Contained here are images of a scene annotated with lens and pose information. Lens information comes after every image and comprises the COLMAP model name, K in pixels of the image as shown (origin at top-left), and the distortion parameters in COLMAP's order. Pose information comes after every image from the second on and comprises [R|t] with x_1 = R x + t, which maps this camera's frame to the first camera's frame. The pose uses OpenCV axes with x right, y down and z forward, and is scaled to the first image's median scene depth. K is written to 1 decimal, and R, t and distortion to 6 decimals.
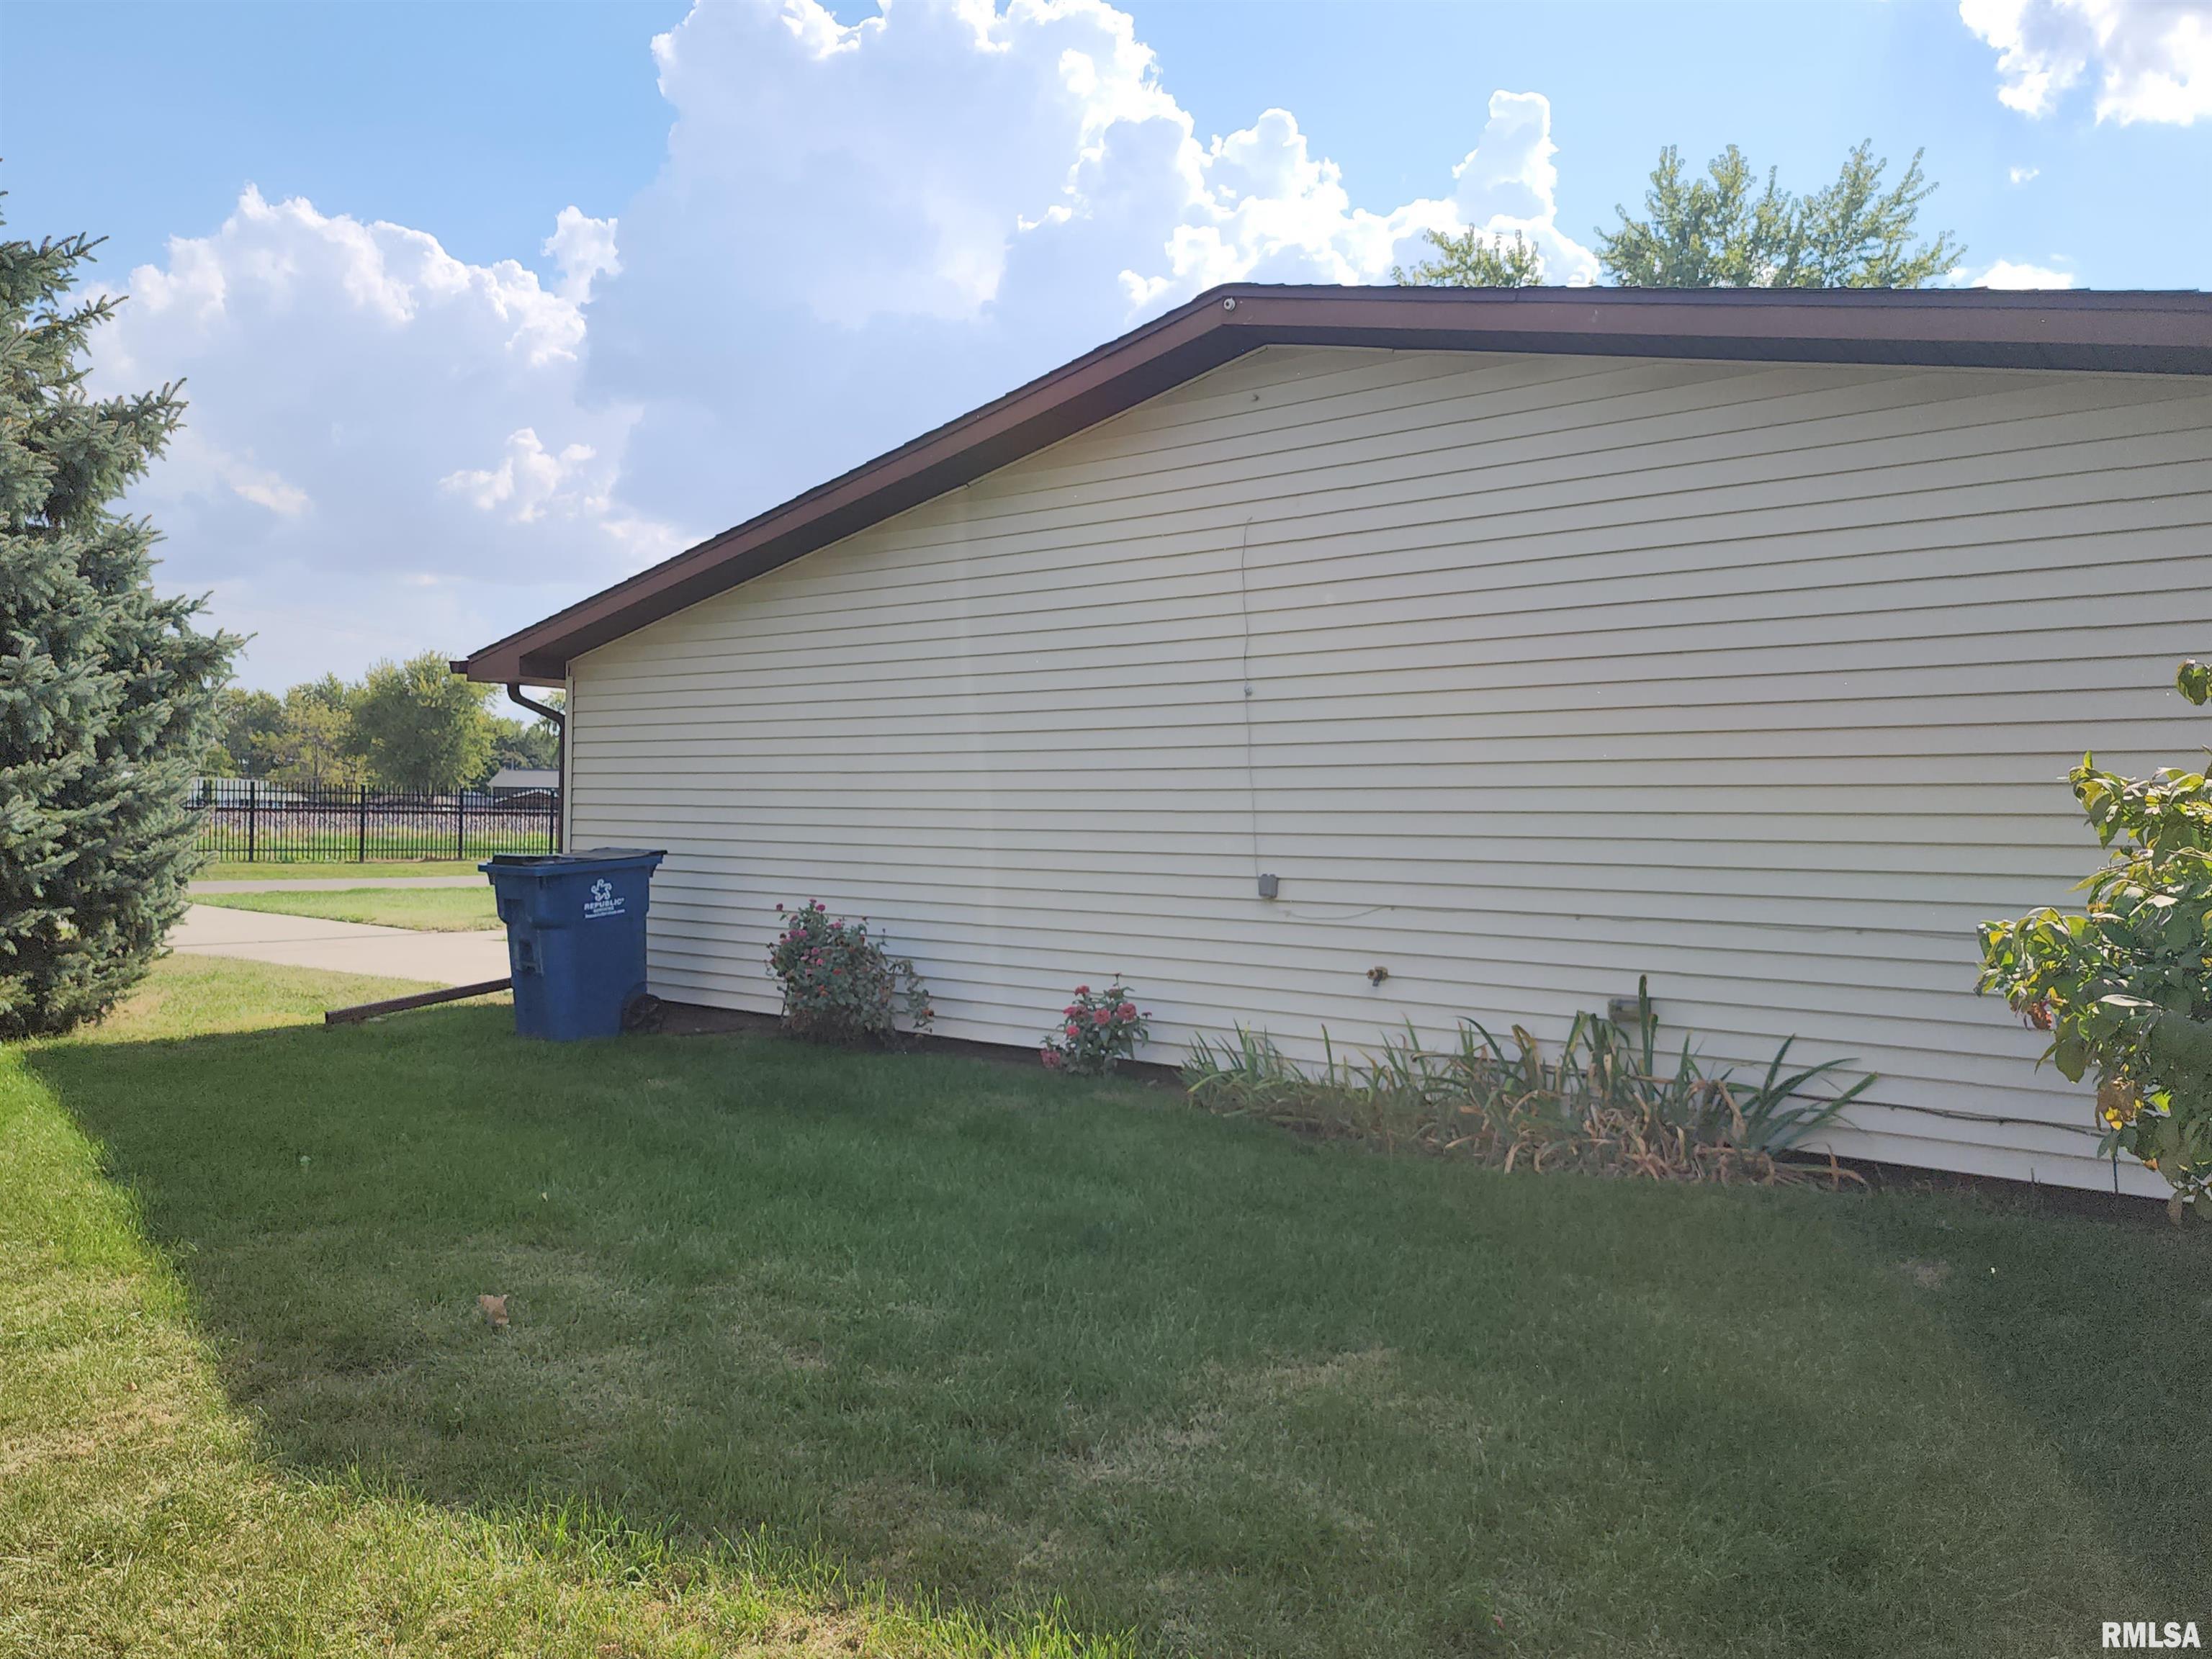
lens RADIAL K [[1469.1, 0, 1106.0], [0, 1469.1, 829.5], [0, 0, 1]] dist [0.075569, -0.062464]
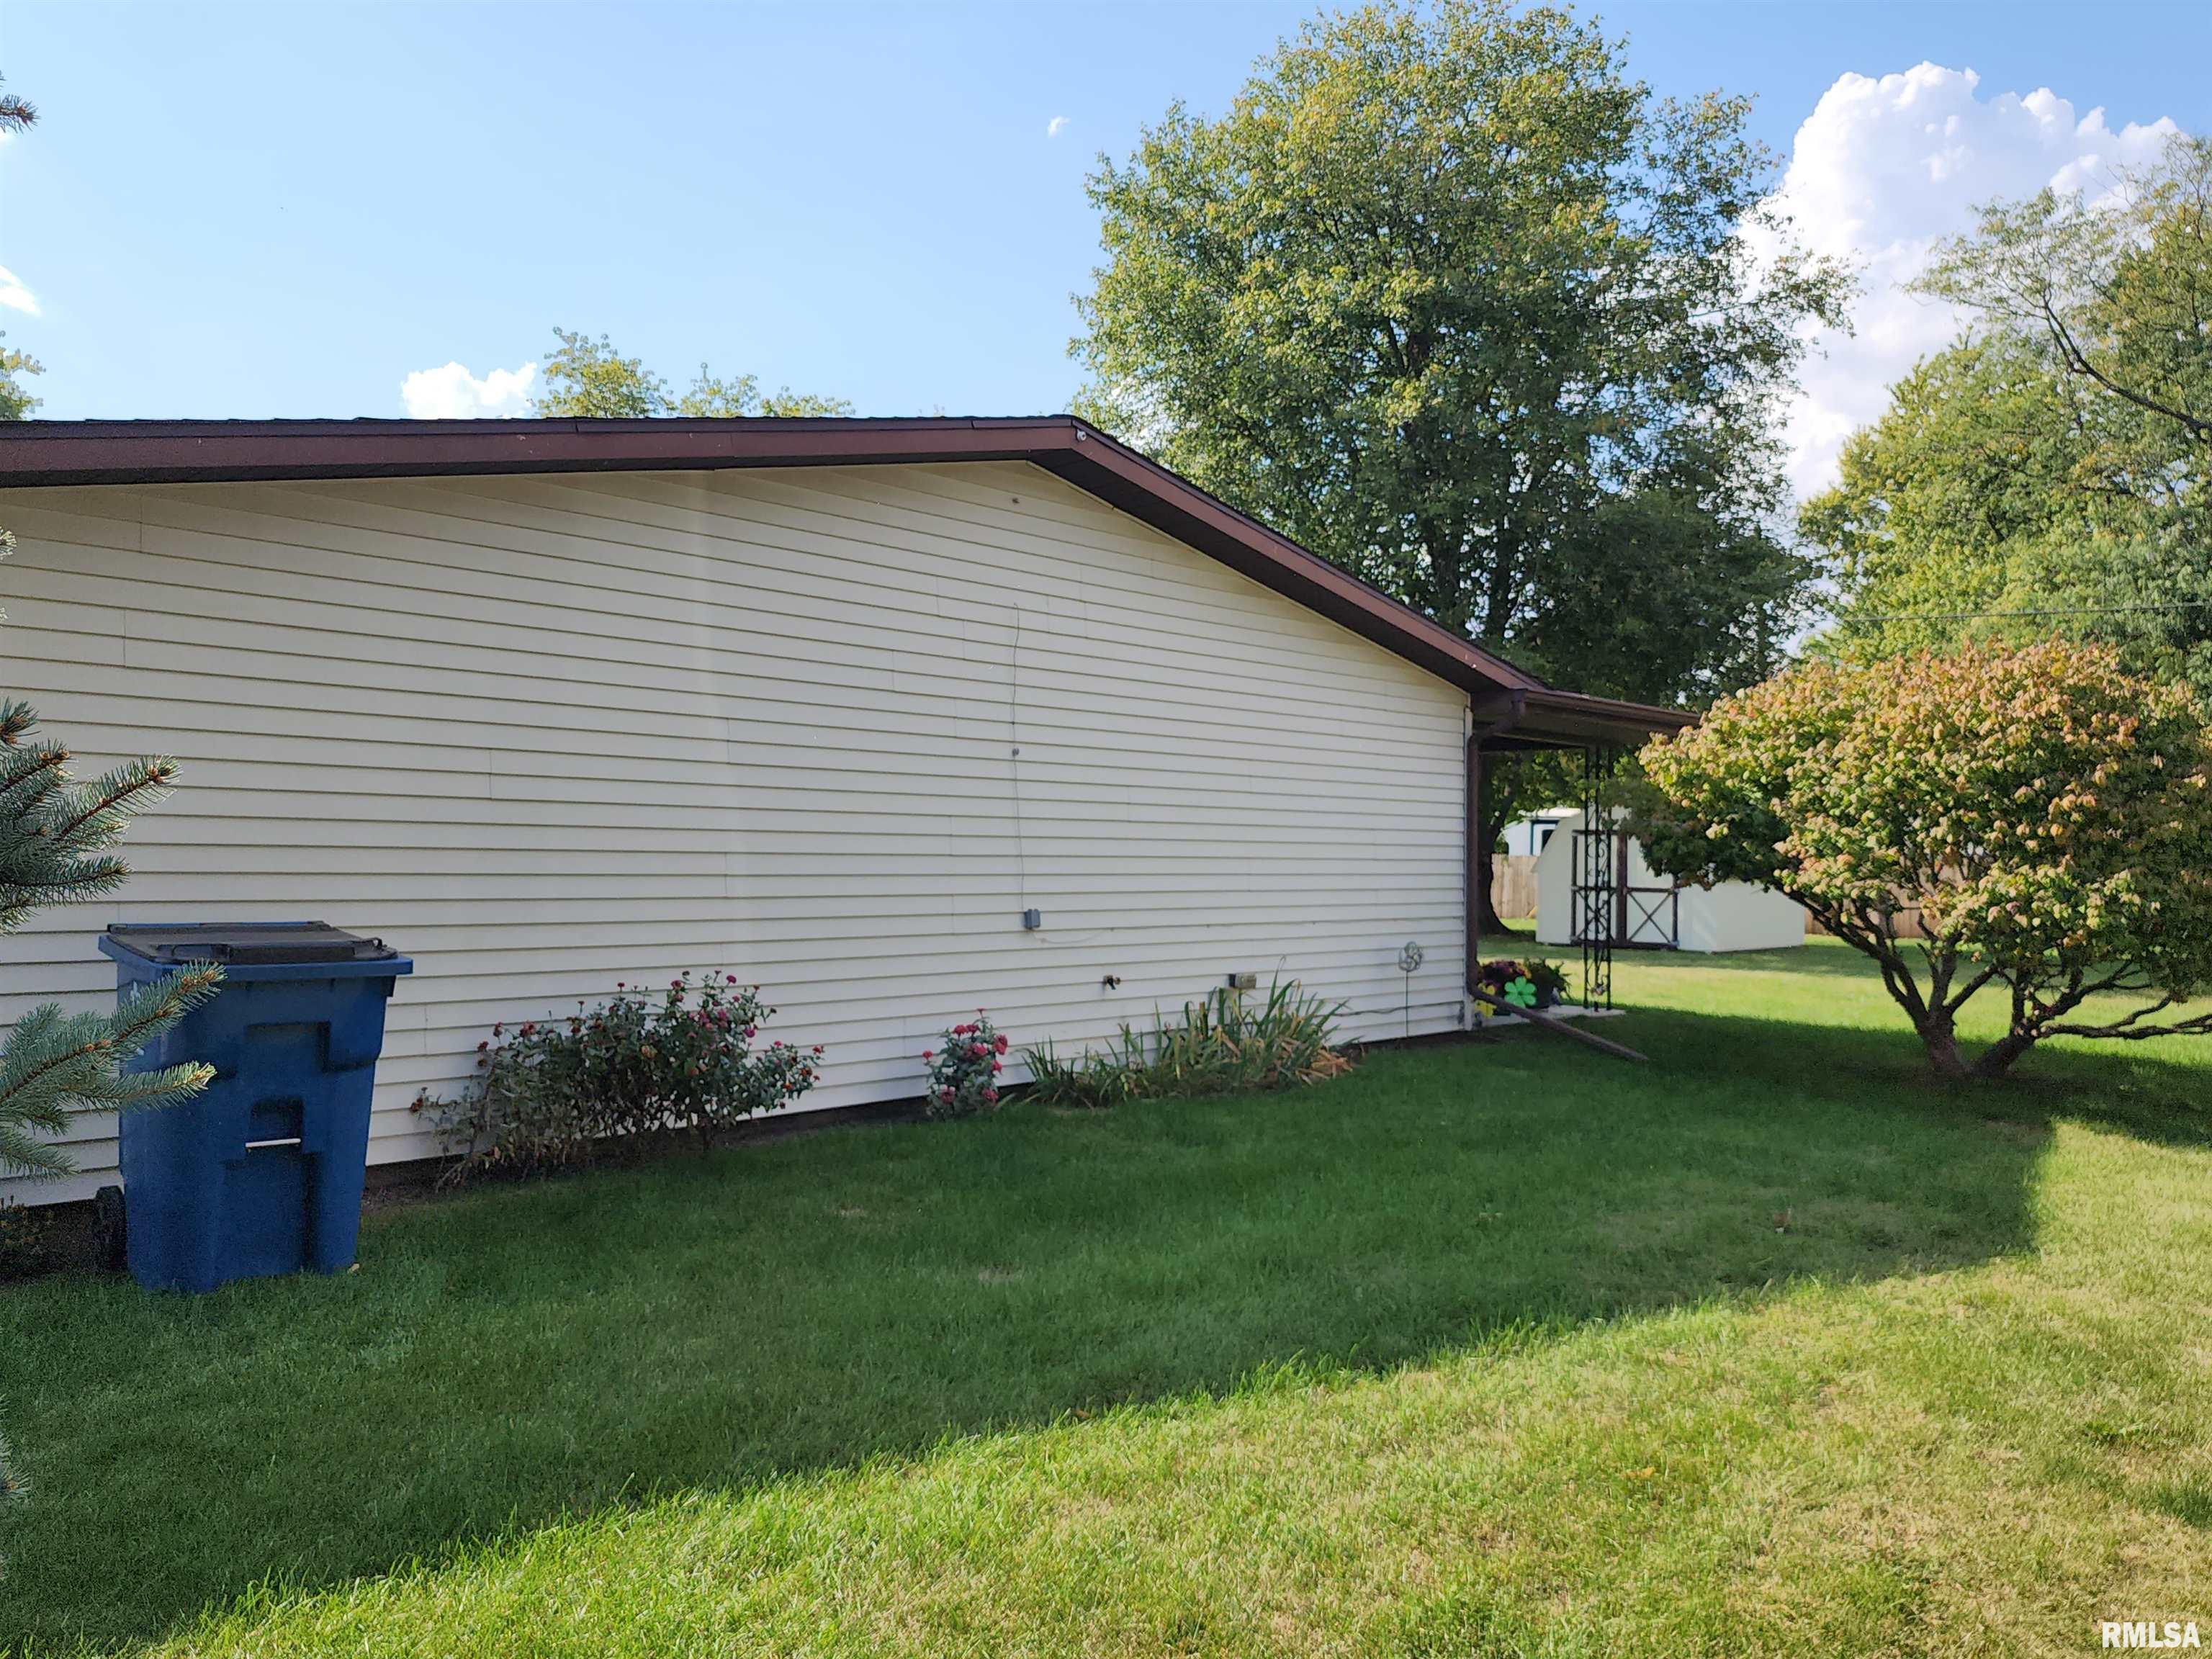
lens RADIAL K [[1469.1, 0, 1106.0], [0, 1469.1, 829.5], [0, 0, 1]] dist [0.075569, -0.062464]
pose [[0.192156, 0.006850, 0.981341, -1.037698], [-0.006618, 0.999962, -0.005684, -0.026994], [-0.981342, -0.005403, 0.192194, 0.712868]]
